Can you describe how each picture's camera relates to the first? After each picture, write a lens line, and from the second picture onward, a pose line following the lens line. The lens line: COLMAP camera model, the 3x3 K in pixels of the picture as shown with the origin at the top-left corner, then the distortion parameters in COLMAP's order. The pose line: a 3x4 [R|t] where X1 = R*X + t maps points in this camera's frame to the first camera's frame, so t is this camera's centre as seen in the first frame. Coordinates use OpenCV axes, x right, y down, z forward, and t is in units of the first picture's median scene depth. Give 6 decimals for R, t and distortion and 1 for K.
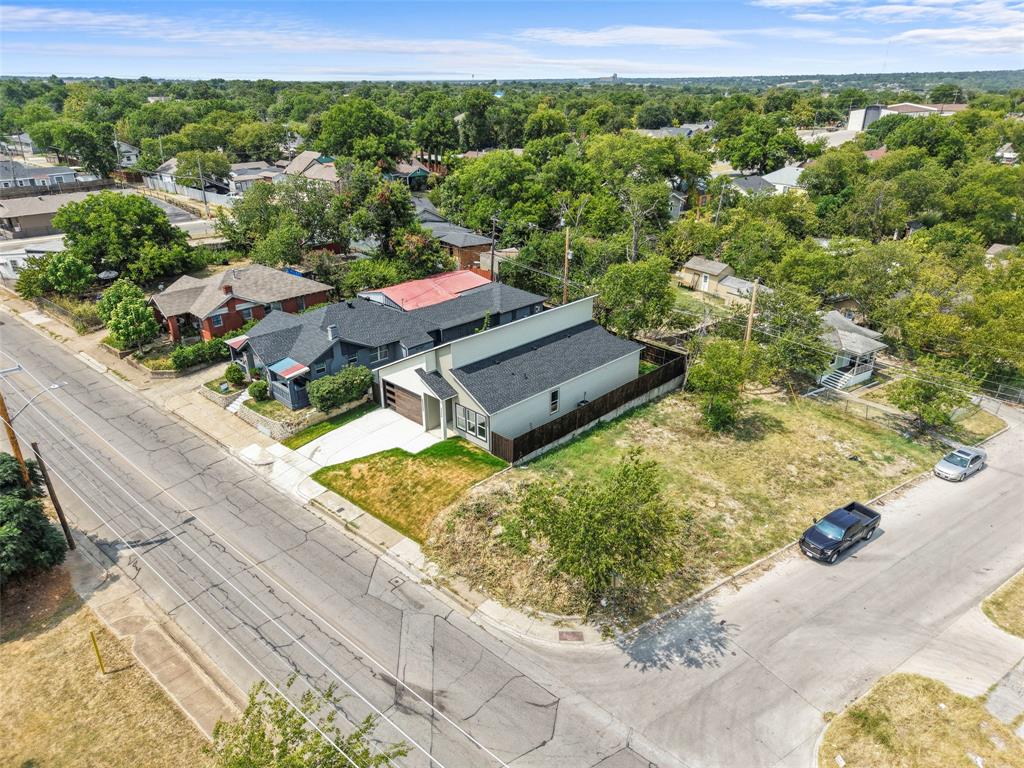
lens RADIAL K [[727.4, 0, 512.0], [0, 727.4, 384.0], [0, 0, 1]] dist [0.000558, -0.000045]
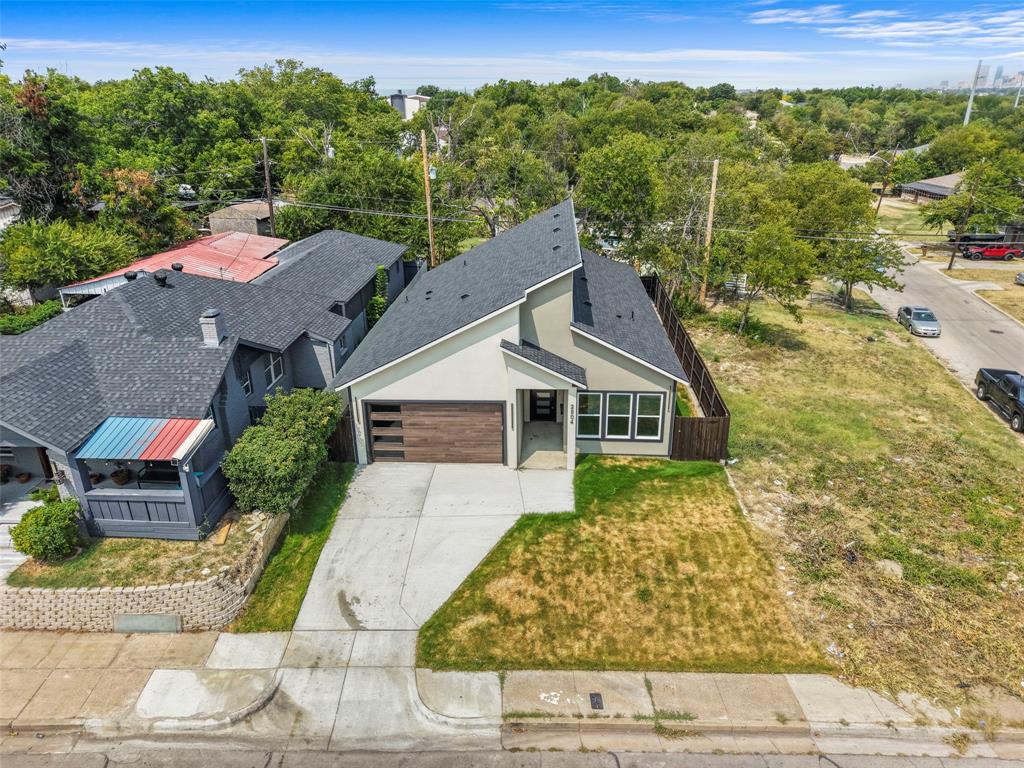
lens RADIAL K [[709.6, 0, 512.0], [0, 709.6, 384.0], [0, 0, 1]] dist [0.038546, 0.001087]
pose [[0.738988, -0.255157, 0.623532, -0.415231], [0.265595, 0.960889, 0.078434, -0.029696], [-0.619158, 0.107645, 0.777853, 0.632227]]
